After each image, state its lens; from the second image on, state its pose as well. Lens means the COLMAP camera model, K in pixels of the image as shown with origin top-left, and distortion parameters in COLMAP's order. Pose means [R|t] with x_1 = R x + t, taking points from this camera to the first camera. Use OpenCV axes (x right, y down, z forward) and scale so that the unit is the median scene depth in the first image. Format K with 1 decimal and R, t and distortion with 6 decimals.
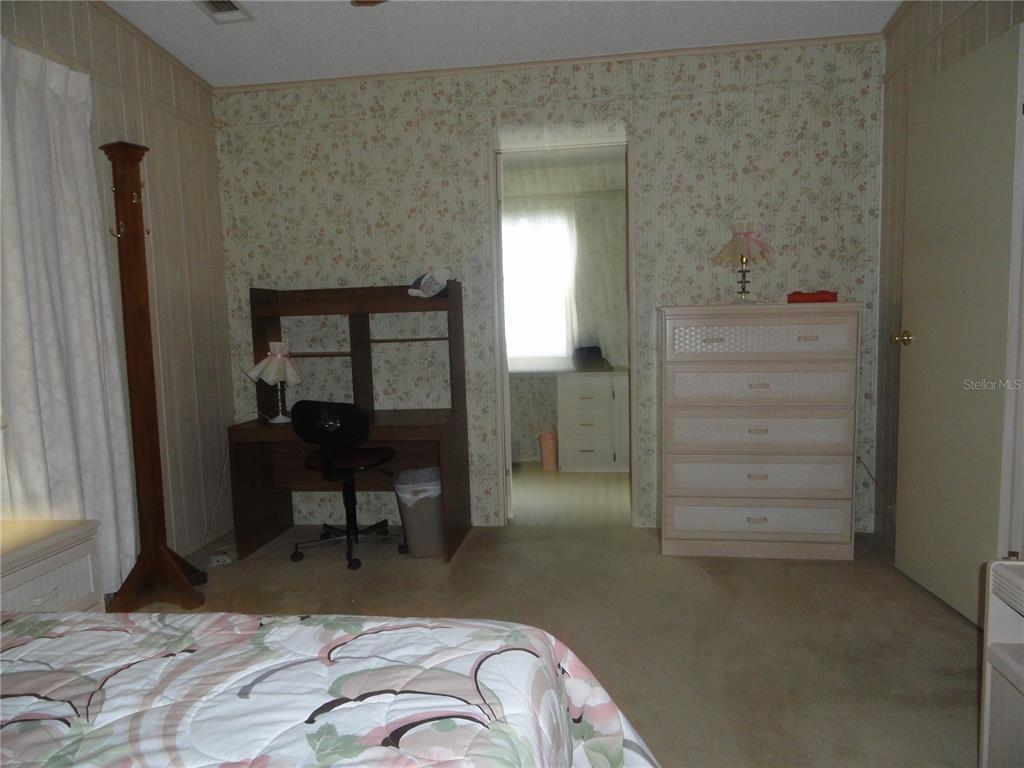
lens RADIAL K [[707.8, 0, 509.3], [0, 707.8, 384.8], [0, 0, 1]] dist [-0.008270, 0.008471]
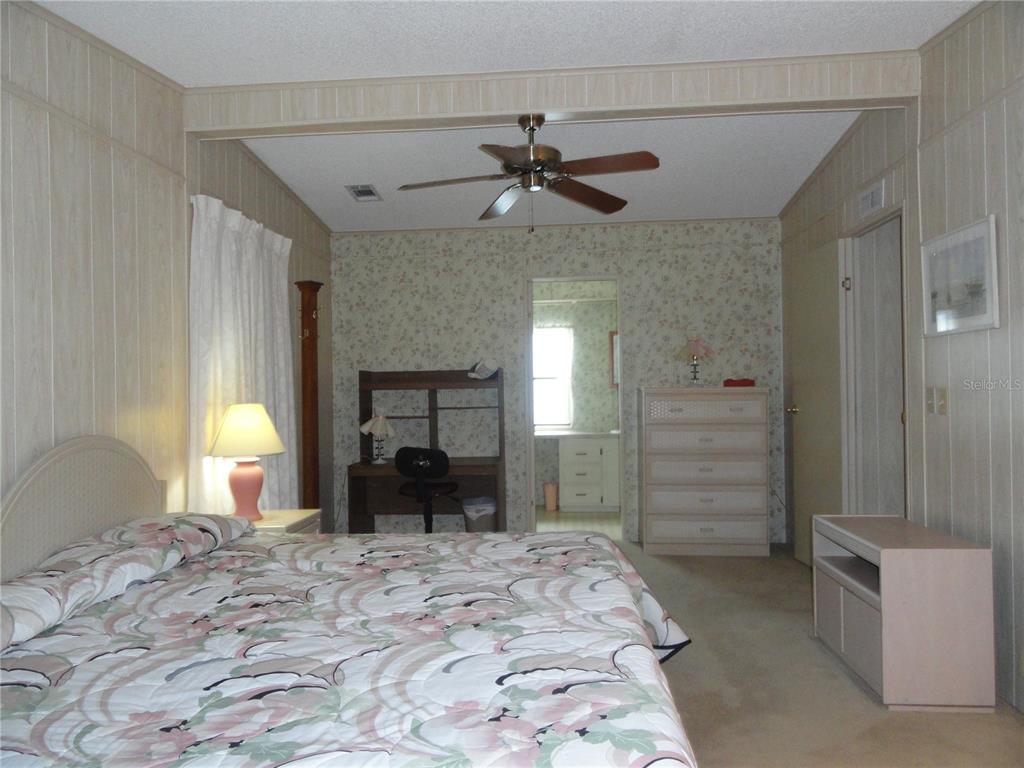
lens RADIAL K [[707.8, 0, 513.5], [0, 707.8, 384.8], [0, 0, 1]] dist [-0.008270, 0.008471]
pose [[0.998010, 0.014907, 0.061273, -0.141570], [-0.008318, 0.994287, -0.106411, 0.043872], [-0.062509, 0.105690, 0.992433, -0.453372]]
